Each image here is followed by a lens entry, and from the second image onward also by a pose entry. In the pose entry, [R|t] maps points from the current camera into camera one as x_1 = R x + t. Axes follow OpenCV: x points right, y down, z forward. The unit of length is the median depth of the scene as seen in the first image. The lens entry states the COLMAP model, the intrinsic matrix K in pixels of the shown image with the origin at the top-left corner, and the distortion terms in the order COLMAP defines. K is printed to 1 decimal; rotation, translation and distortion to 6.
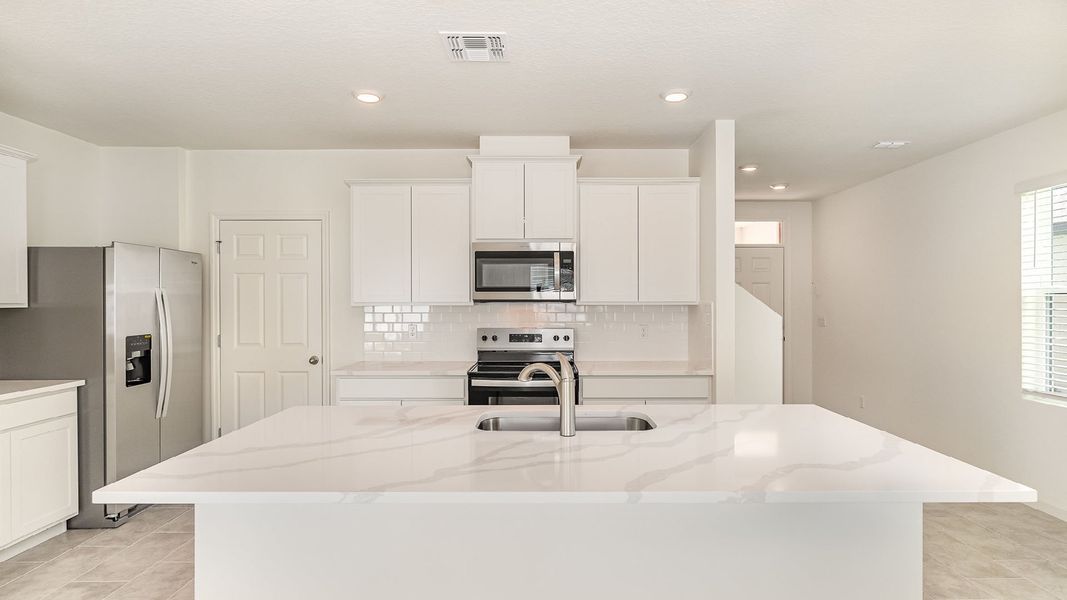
lens RADIAL K [[547.6, 0, 540.0], [0, 547.6, 309.5], [0, 0, 1]] dist [-0.004062, -0.000960]
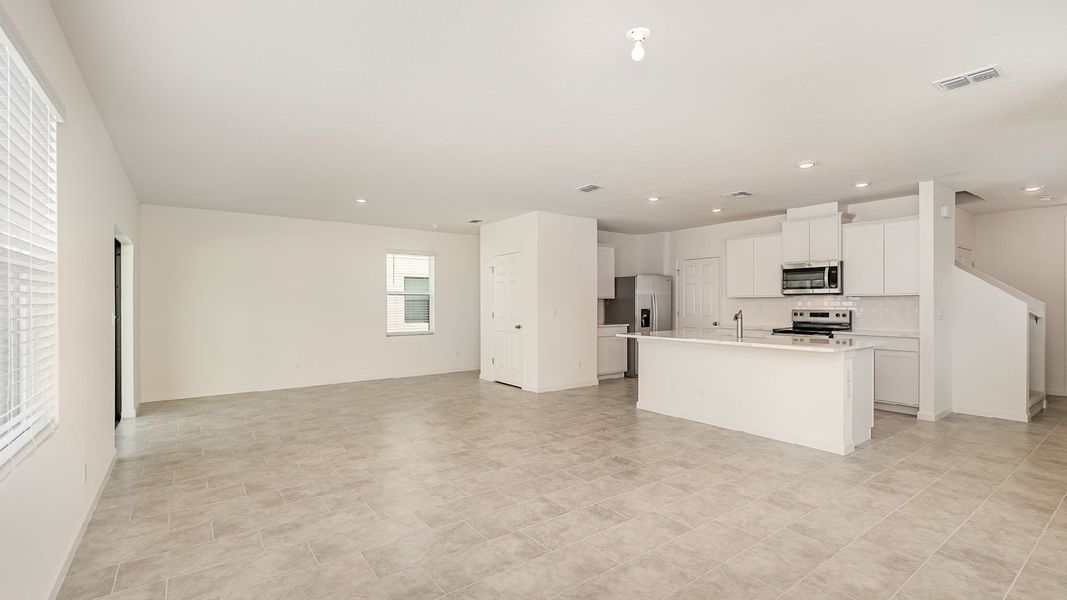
lens RADIAL K [[487.6, 0, 537.5], [0, 487.6, 303.5], [0, 0, 1]] dist [-0.026307, -0.000431]
pose [[0.609371, 0.001153, -0.792884, 0.714673], [0.000508, 0.999998, 0.001845, 0.012417], [0.792885, -0.001527, 0.609369, -0.747235]]
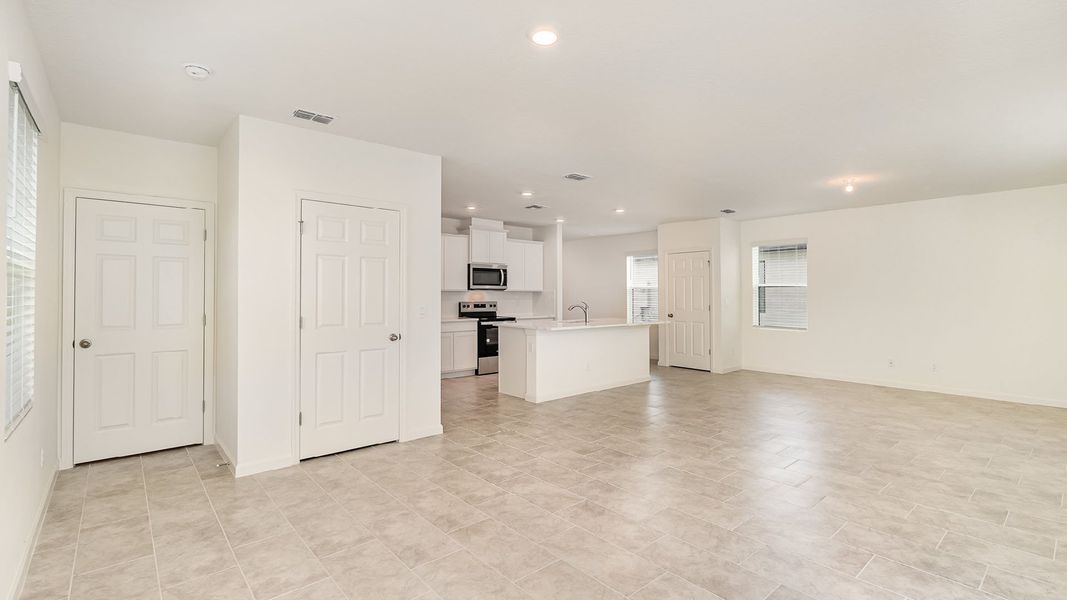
lens RADIAL K [[487.6, 0, 537.1], [0, 487.6, 292.5], [0, 0, 1]] dist [-0.026307, -0.000431]
pose [[0.741563, 0.008430, 0.670830, -1.284865], [-0.001529, 0.999940, -0.010875, 0.019874], [-0.670881, 0.007039, 0.741531, -0.692698]]
